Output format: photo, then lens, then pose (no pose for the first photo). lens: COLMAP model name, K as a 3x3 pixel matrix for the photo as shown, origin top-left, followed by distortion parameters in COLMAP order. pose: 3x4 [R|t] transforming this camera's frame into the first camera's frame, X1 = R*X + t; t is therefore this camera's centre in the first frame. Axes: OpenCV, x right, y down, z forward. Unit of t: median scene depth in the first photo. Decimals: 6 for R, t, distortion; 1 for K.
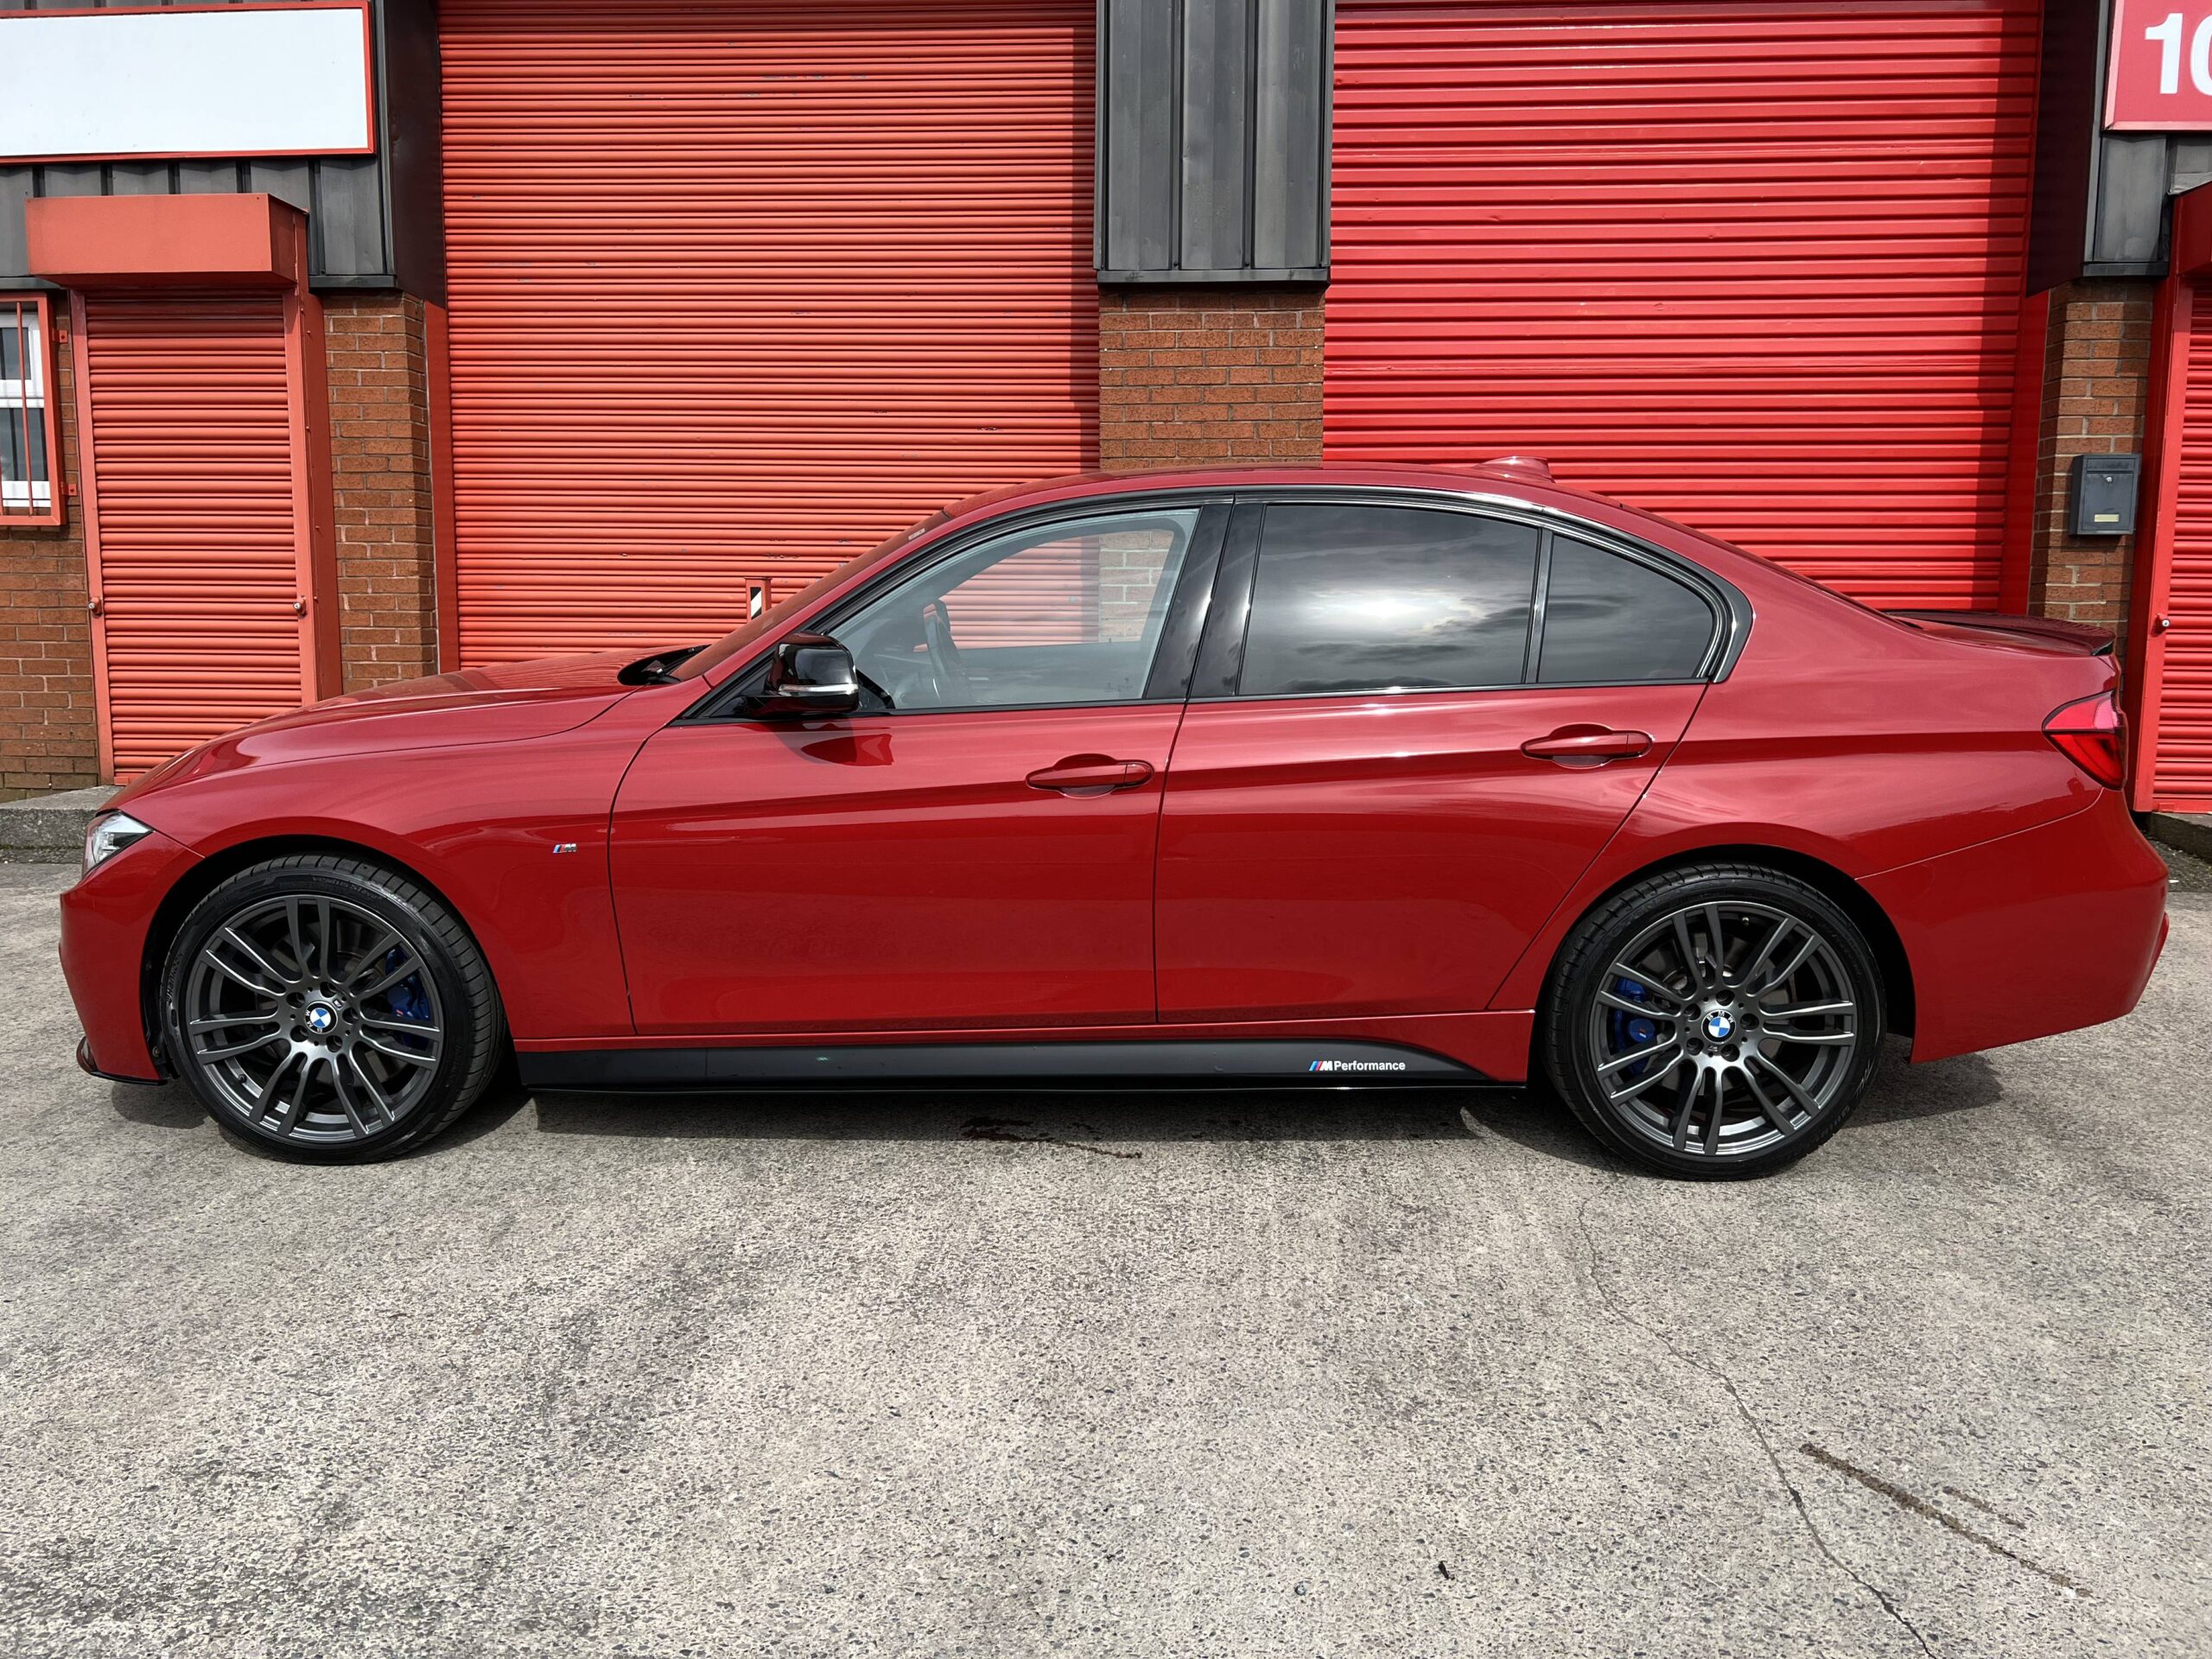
lens RADIAL K [[1651.3, 0, 1105.3], [0, 1651.3, 830.6], [0, 0, 1]] dist [0.036552, -0.043662]
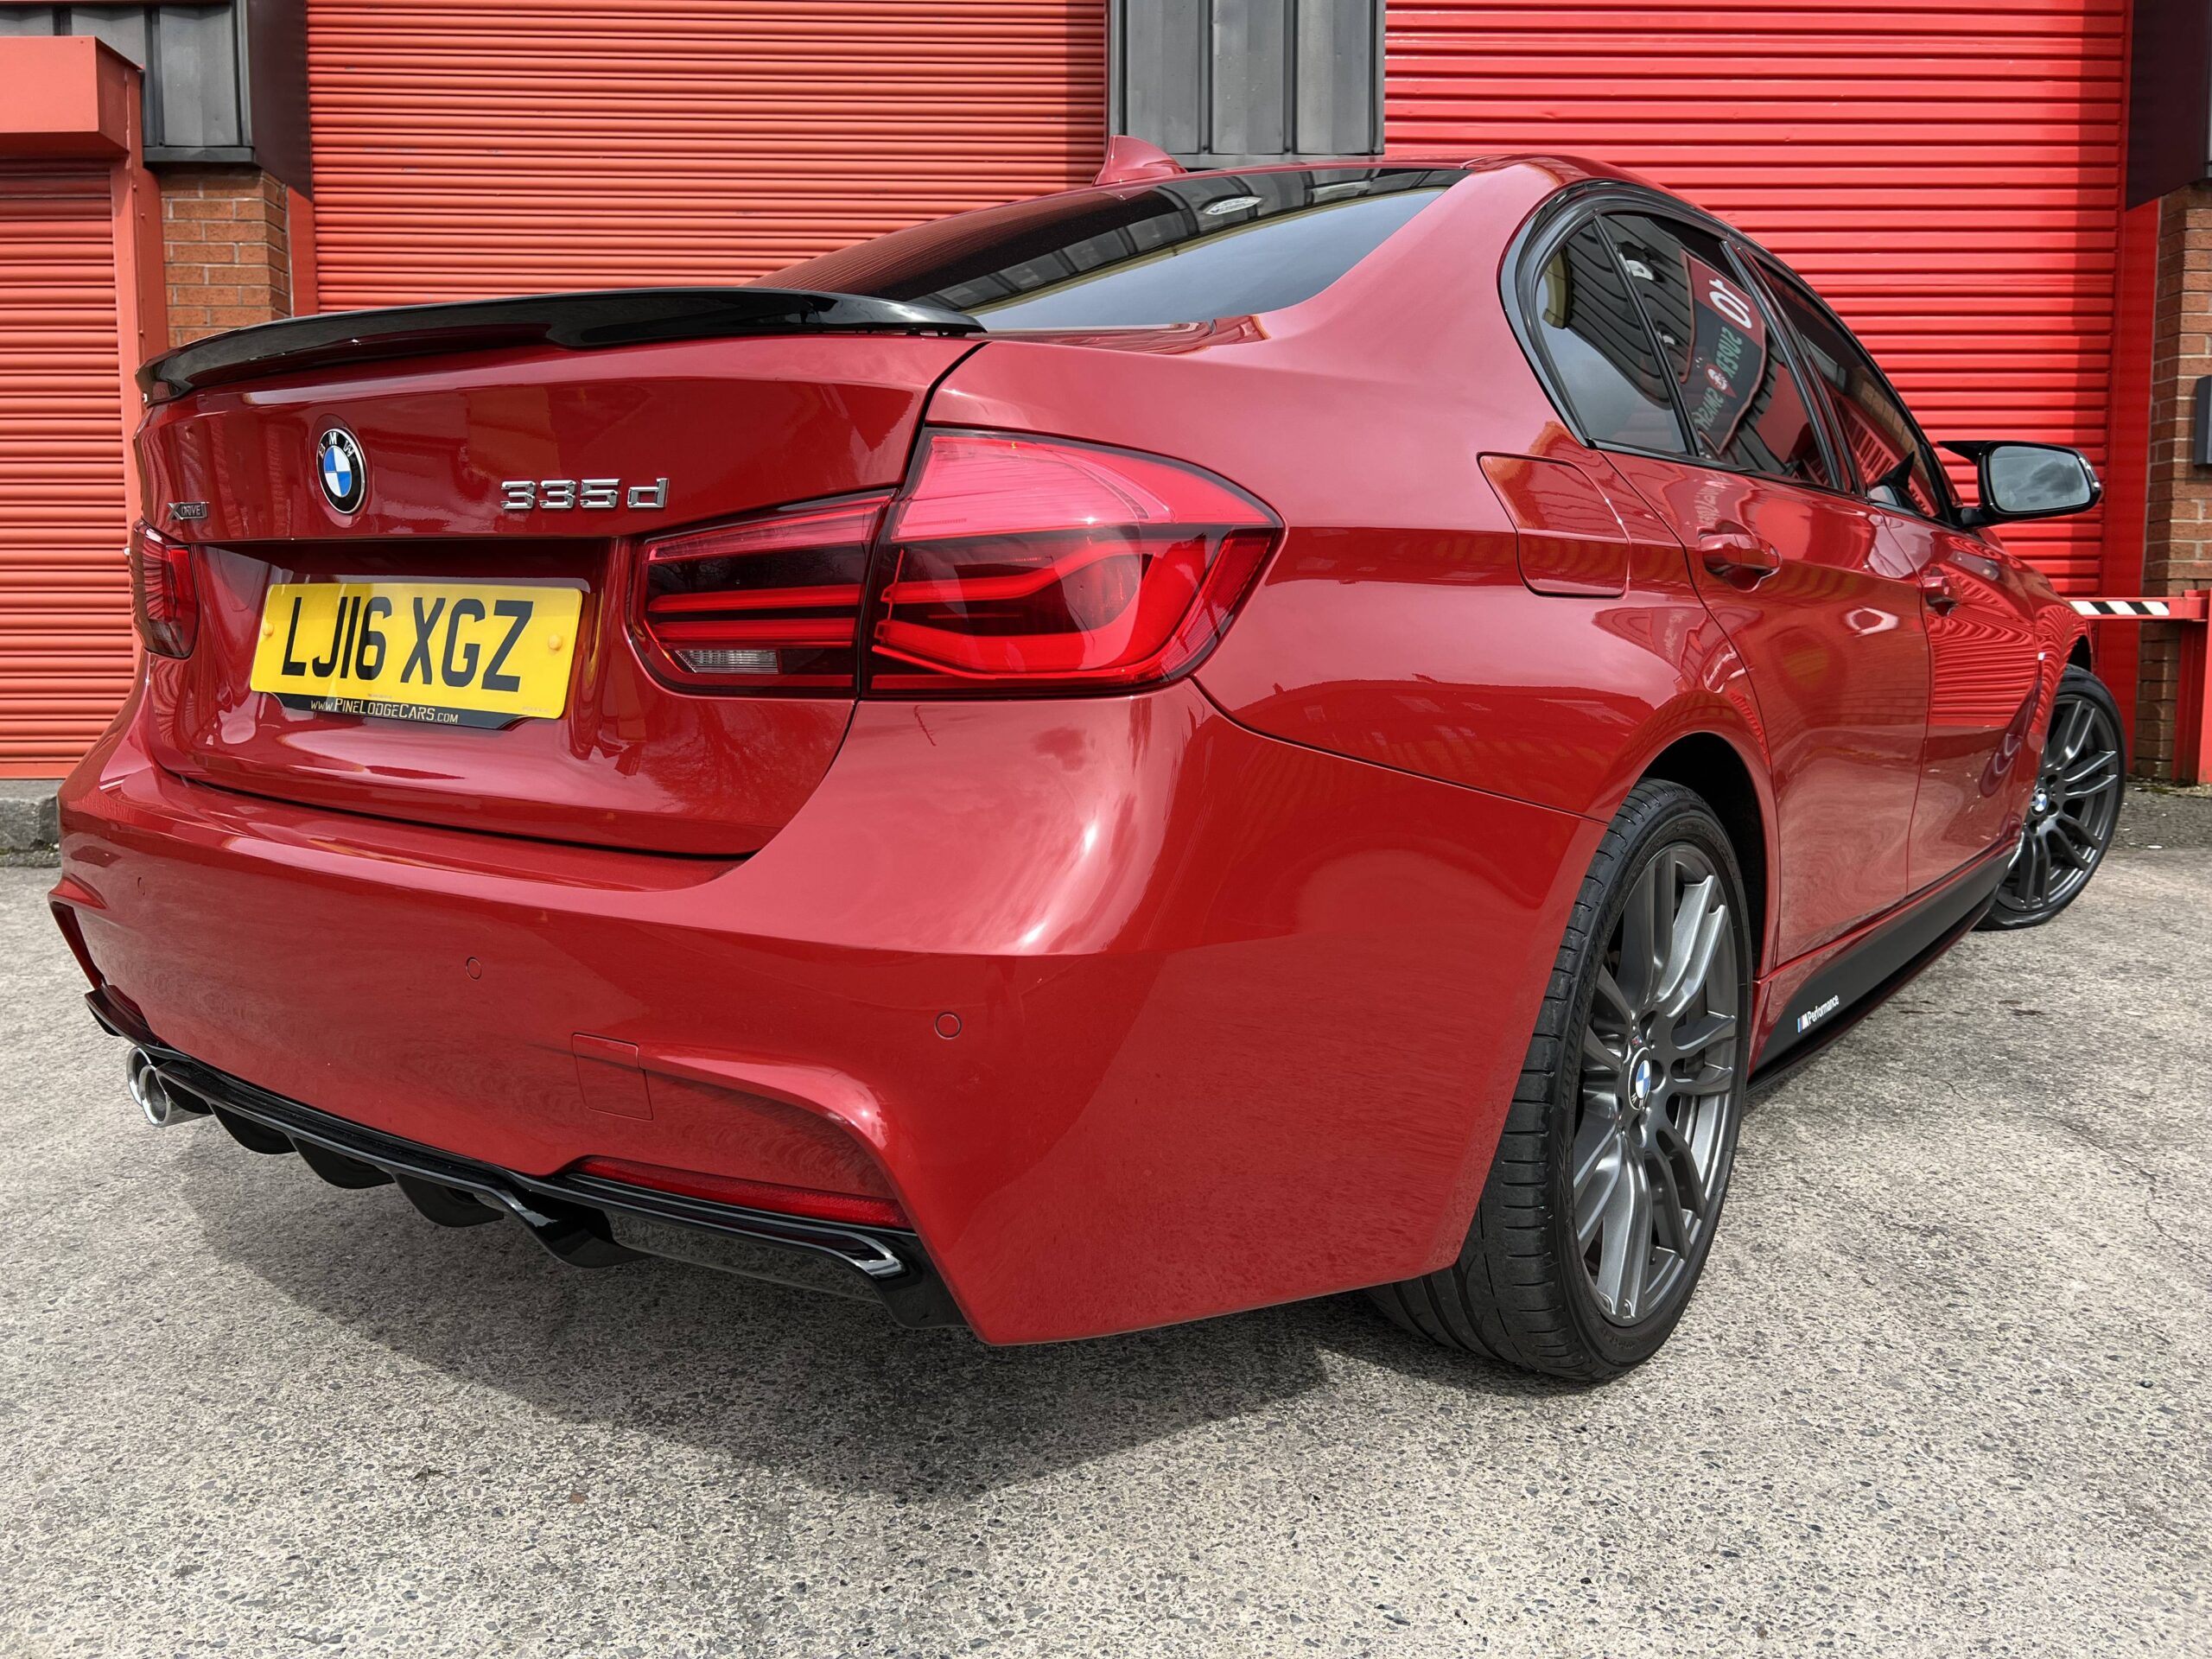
lens RADIAL K [[1651.3, 0, 1096.1], [0, 1651.3, 846.2], [0, 0, 1]] dist [0.036552, -0.043662]
pose [[0.995632, -0.017670, 0.091678, -0.100033], [0.019875, 0.999533, -0.023197, 0.037707], [-0.091225, 0.024918, 0.995519, 0.163891]]
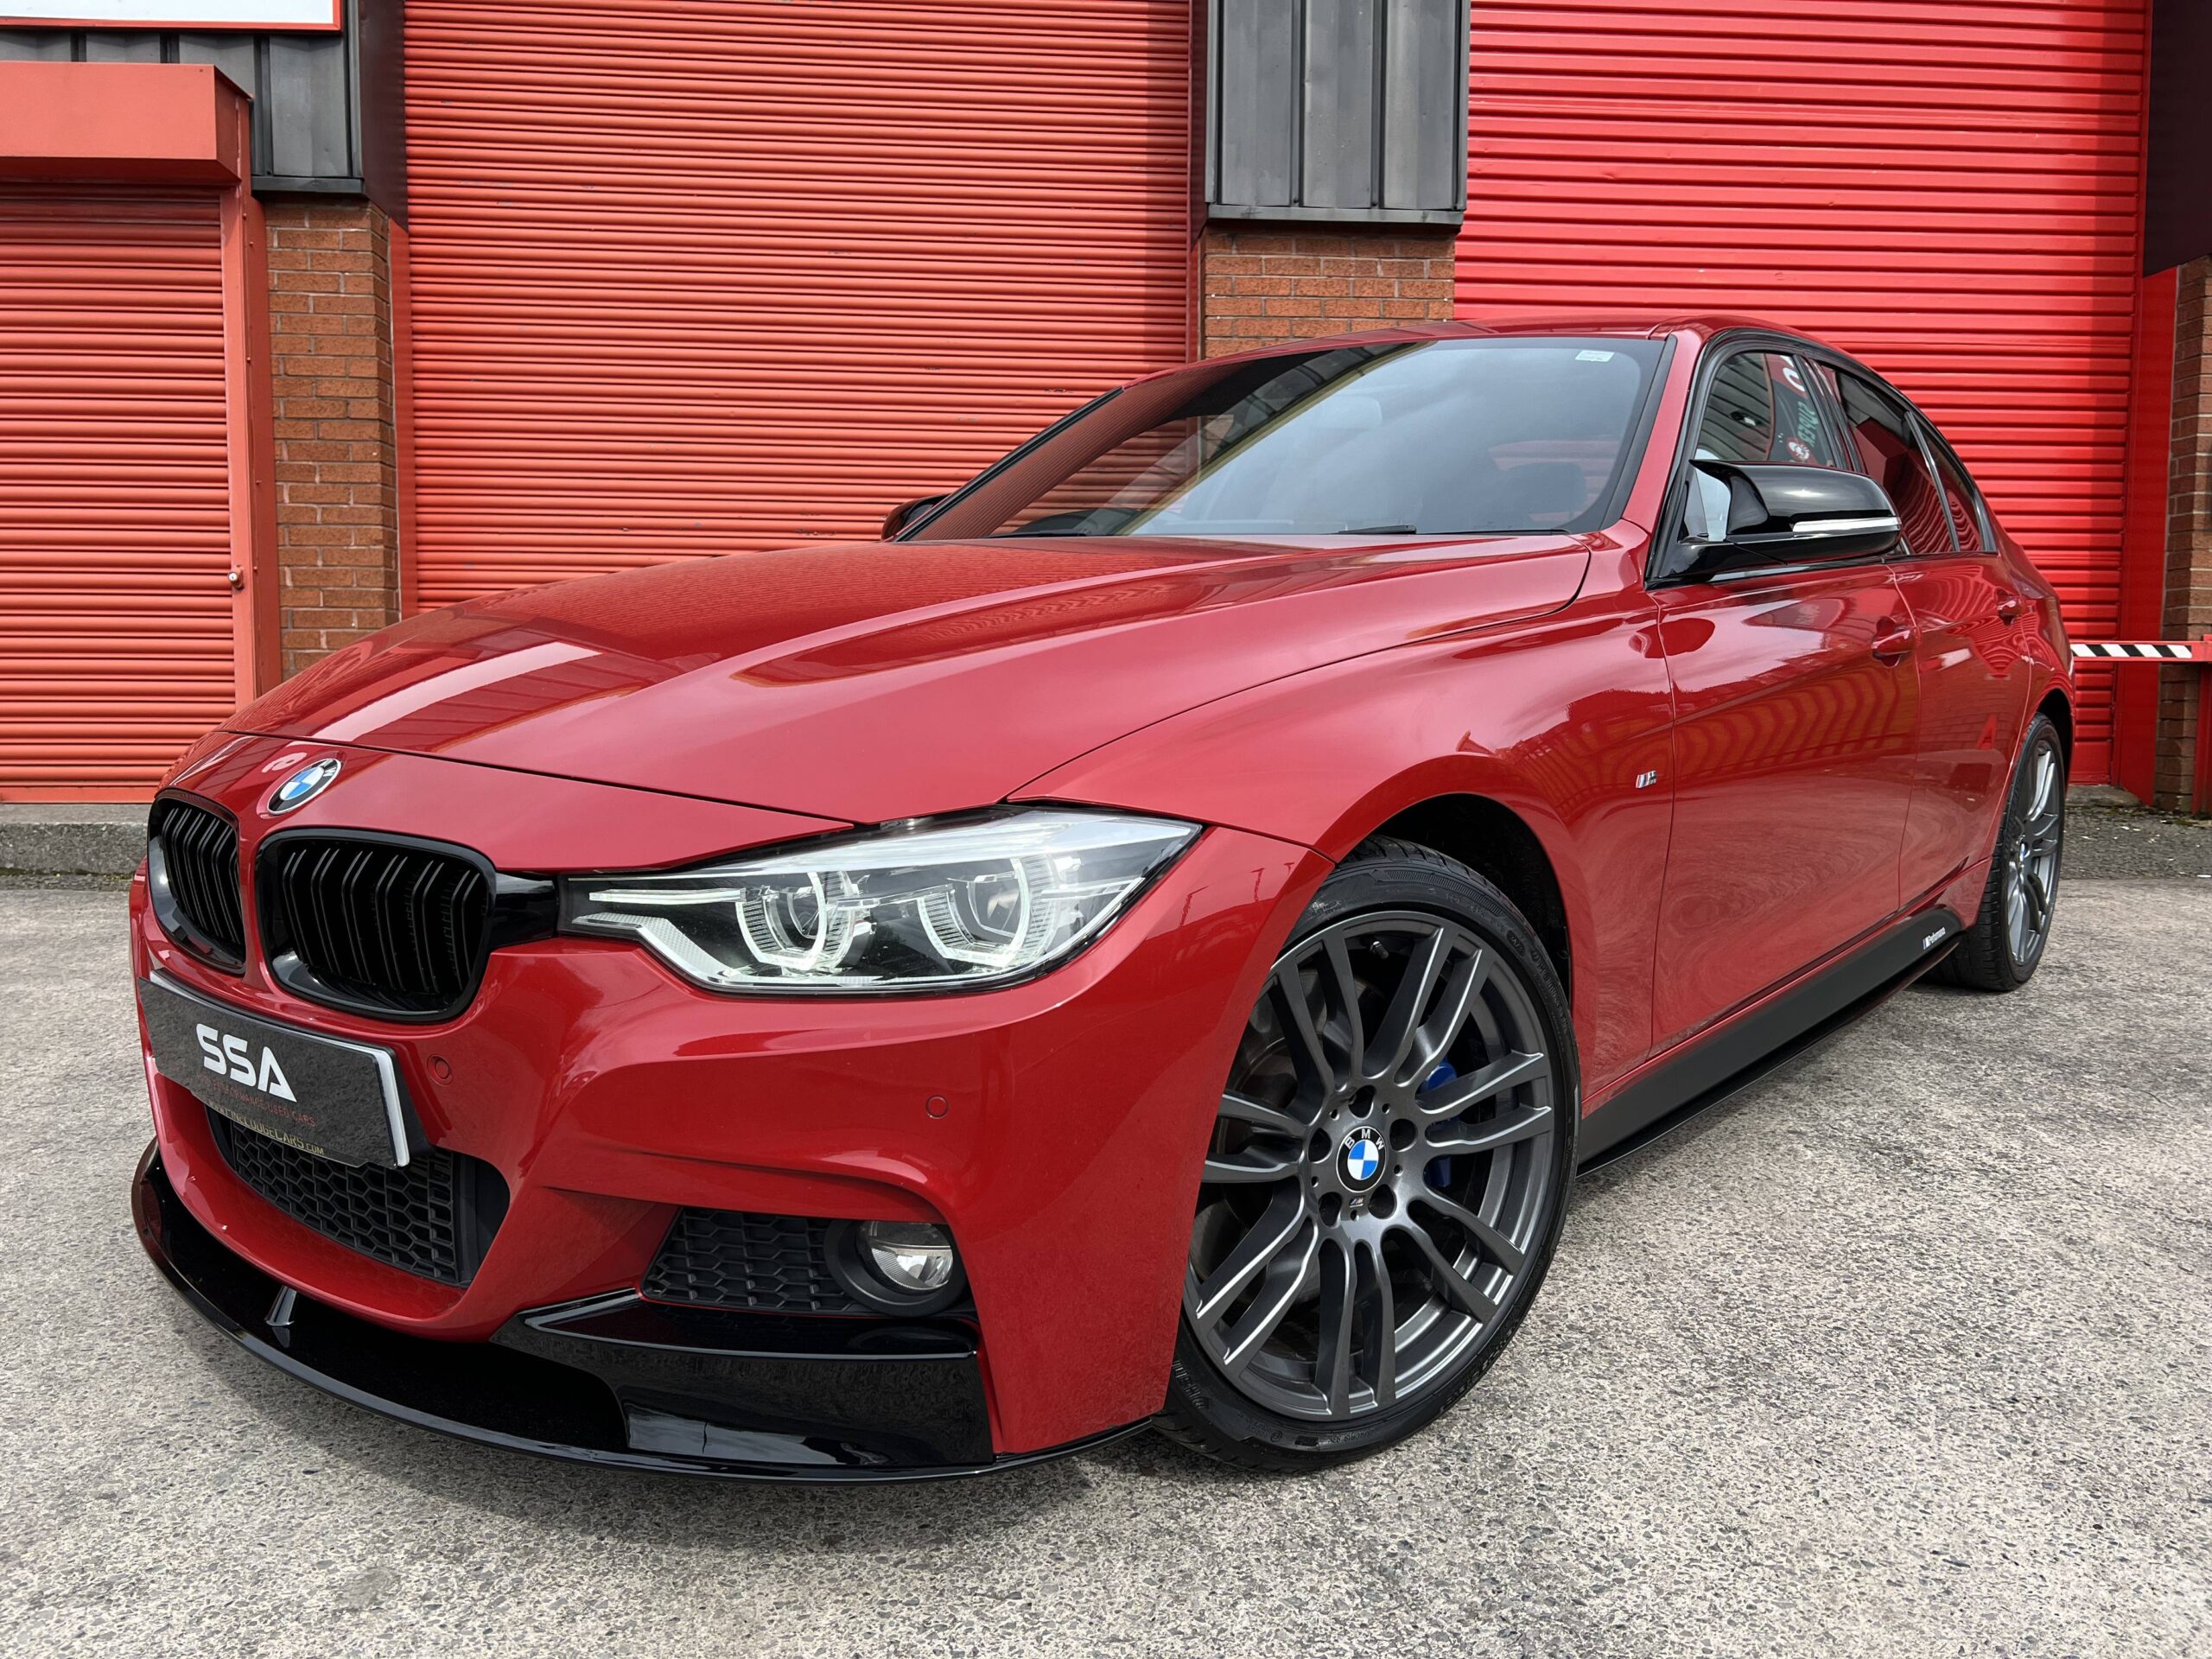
lens RADIAL K [[1651.3, 0, 1104.8], [0, 1651.3, 842.9], [0, 0, 1]] dist [0.036552, -0.043662]
pose [[0.989661, -0.012814, 0.142852, -0.193337], [0.018836, 0.998986, -0.040883, 0.037030], [-0.142183, 0.043151, 0.988899, 0.152264]]
